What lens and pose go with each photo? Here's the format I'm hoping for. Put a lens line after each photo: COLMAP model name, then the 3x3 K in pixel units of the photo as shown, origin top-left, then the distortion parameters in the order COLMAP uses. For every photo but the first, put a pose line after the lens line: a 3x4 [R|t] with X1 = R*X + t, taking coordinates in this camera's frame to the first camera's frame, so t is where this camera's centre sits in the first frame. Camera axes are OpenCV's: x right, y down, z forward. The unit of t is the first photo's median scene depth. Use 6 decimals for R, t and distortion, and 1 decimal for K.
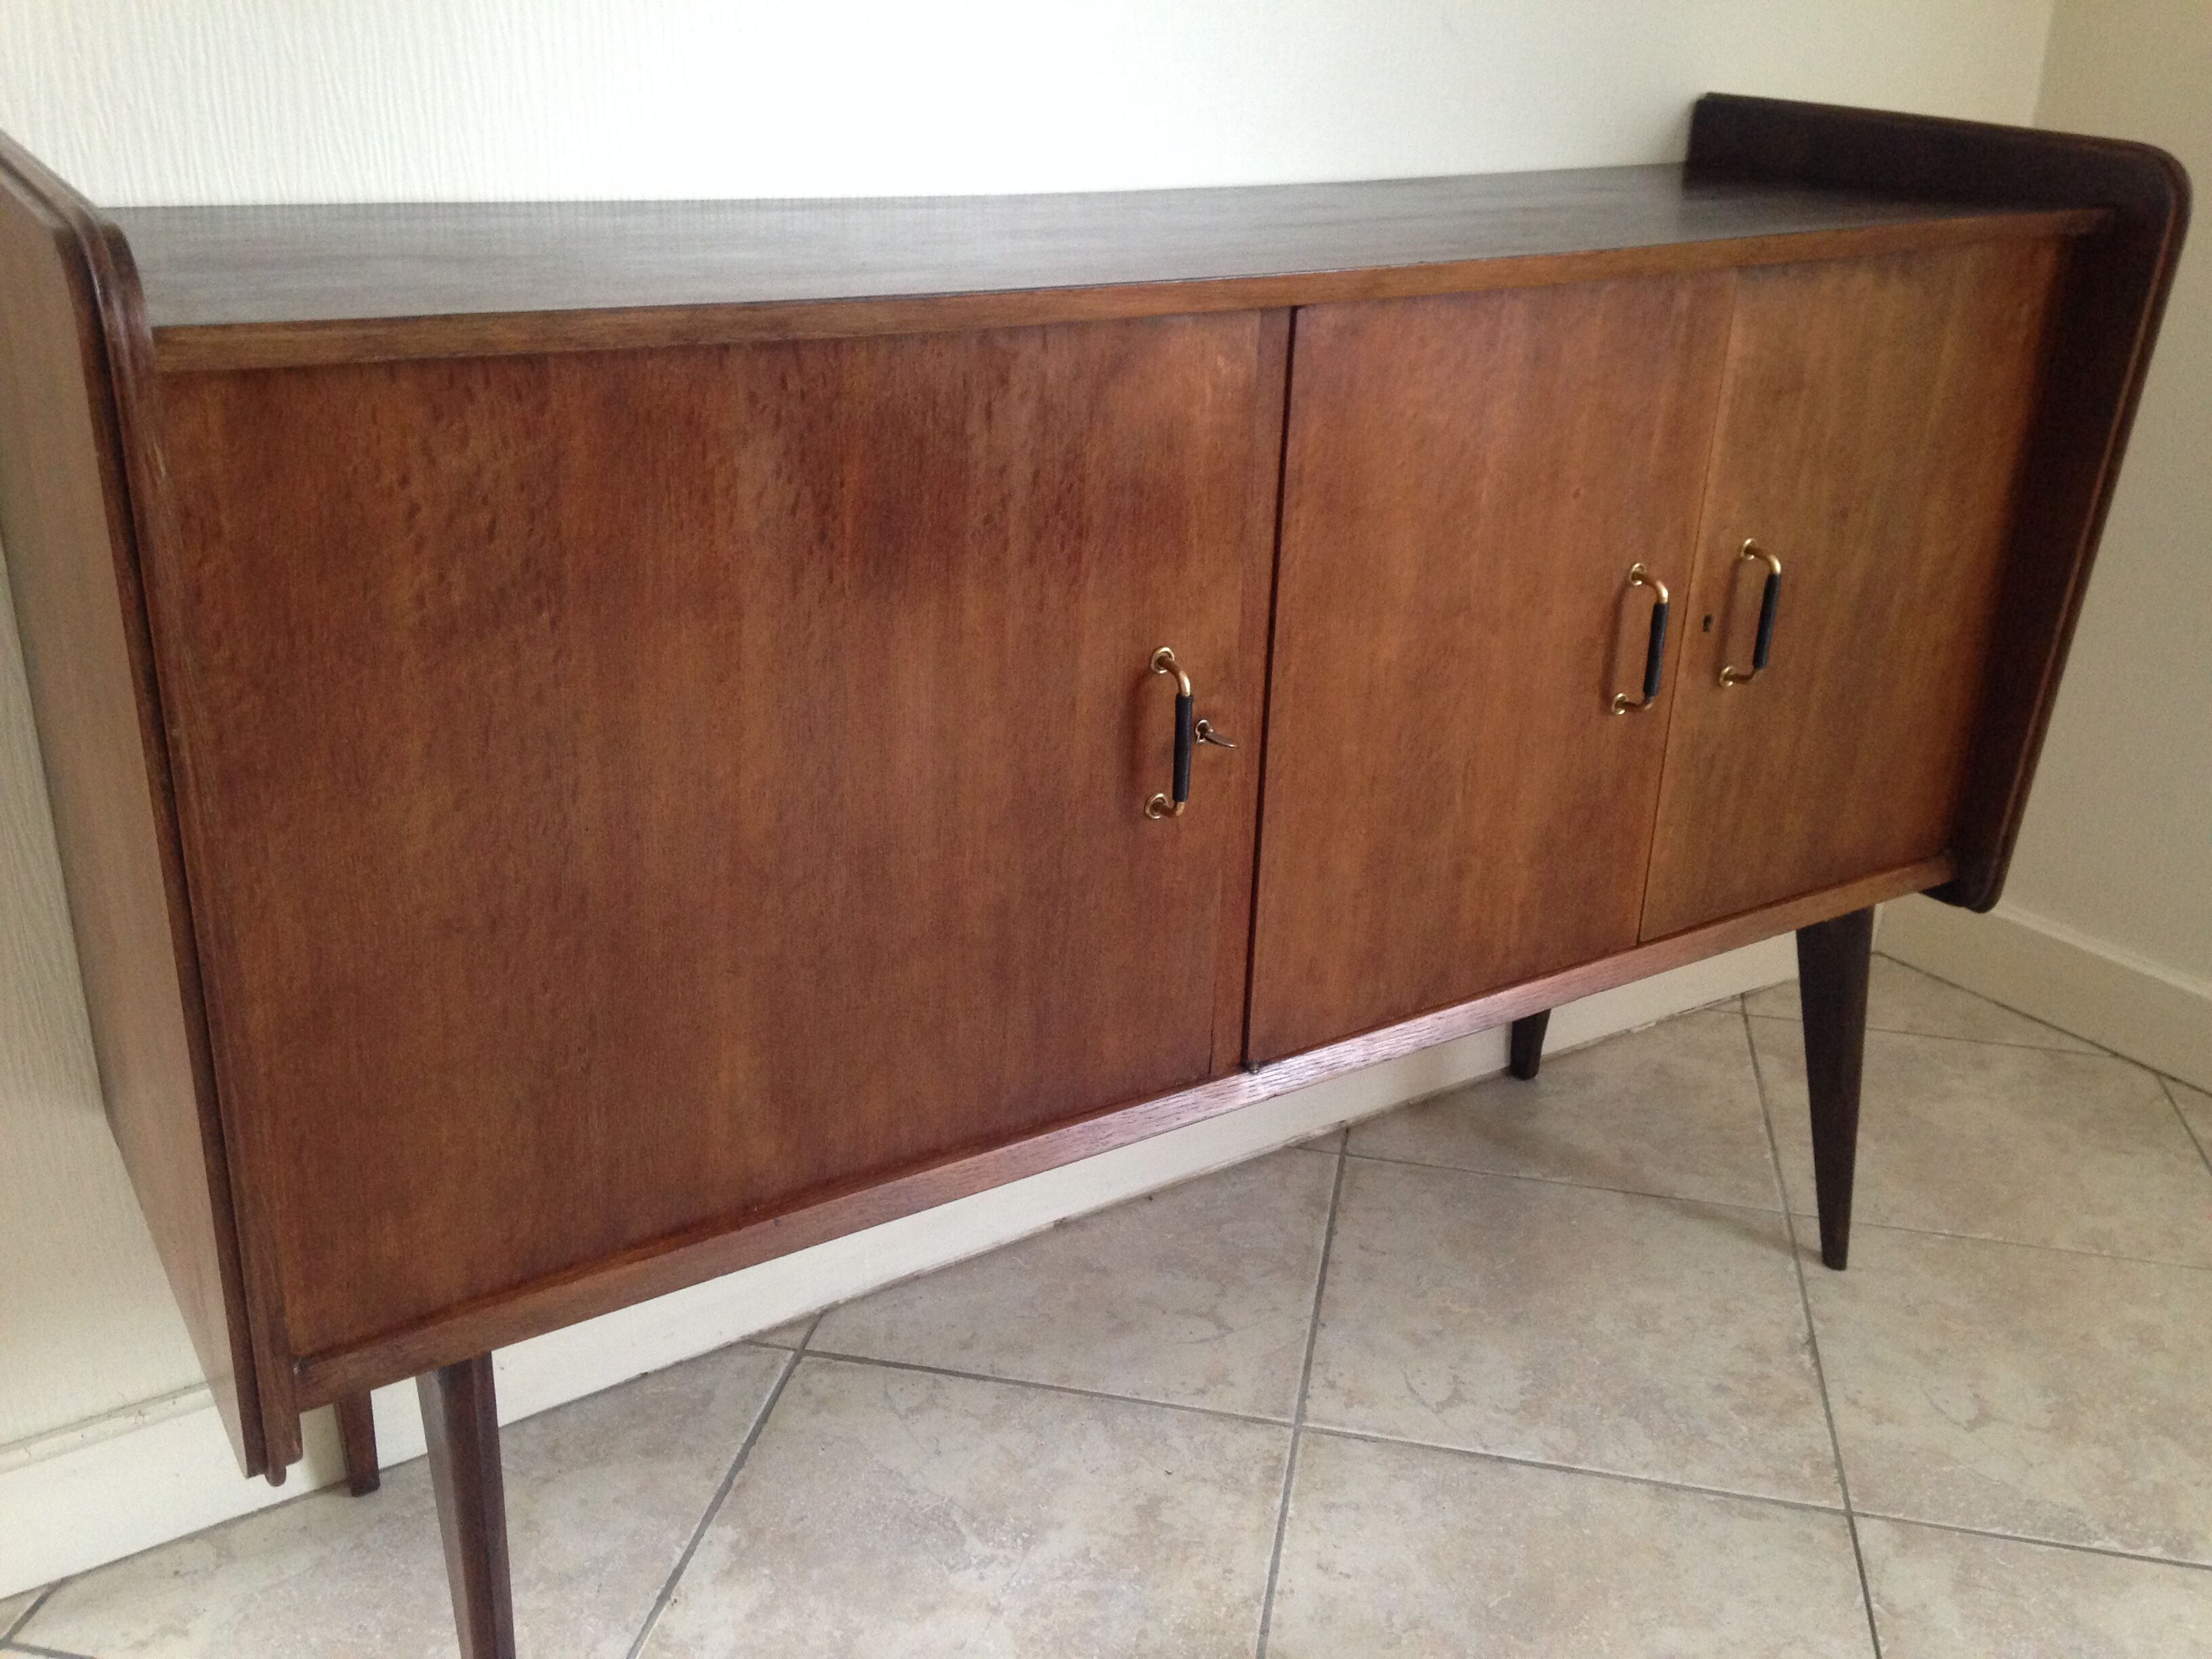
lens RADIAL K [[2014.2, 0, 1117.4], [0, 2014.2, 824.9], [0, 0, 1]] dist [0.115457, -0.144913]
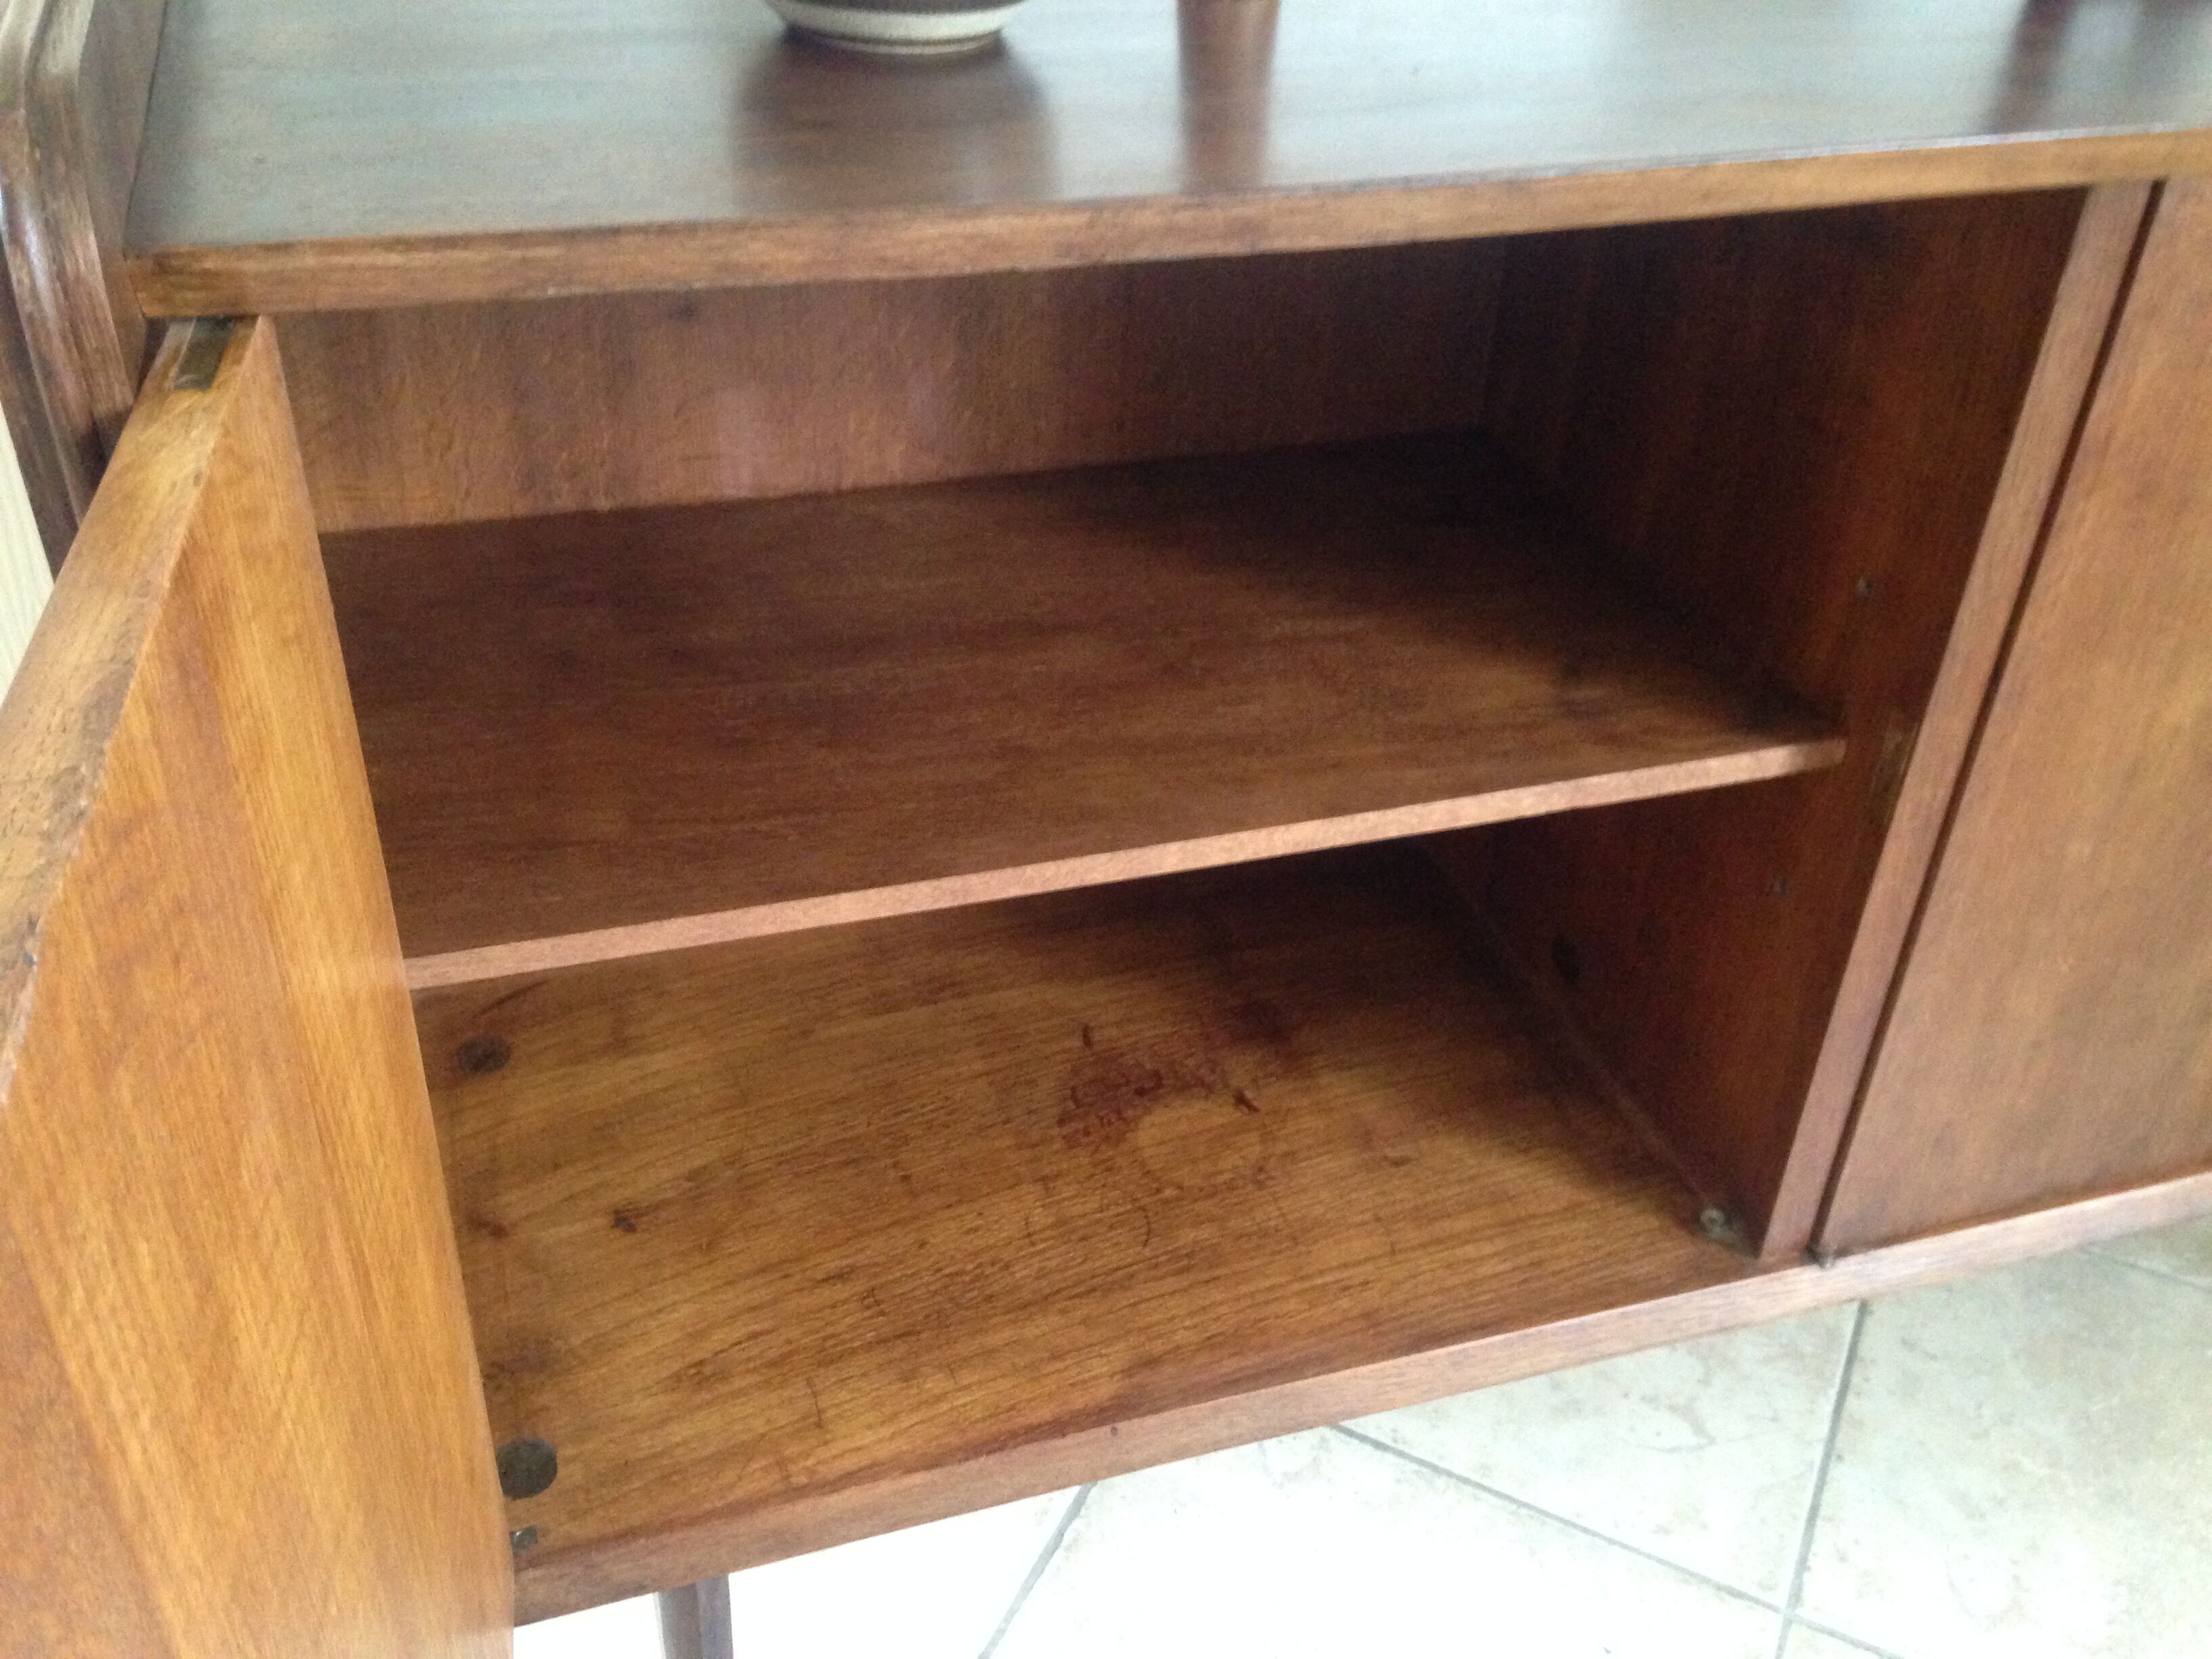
lens RADIAL K [[2014.2, 0, 1086.0], [0, 2014.2, 829.3], [0, 0, 1]] dist [0.115457, -0.144913]
pose [[0.961645, 0.150489, -0.229328, -0.033914], [-0.105769, 0.974845, 0.196188, -0.120789], [0.253083, -0.164407, 0.953372, 0.265255]]
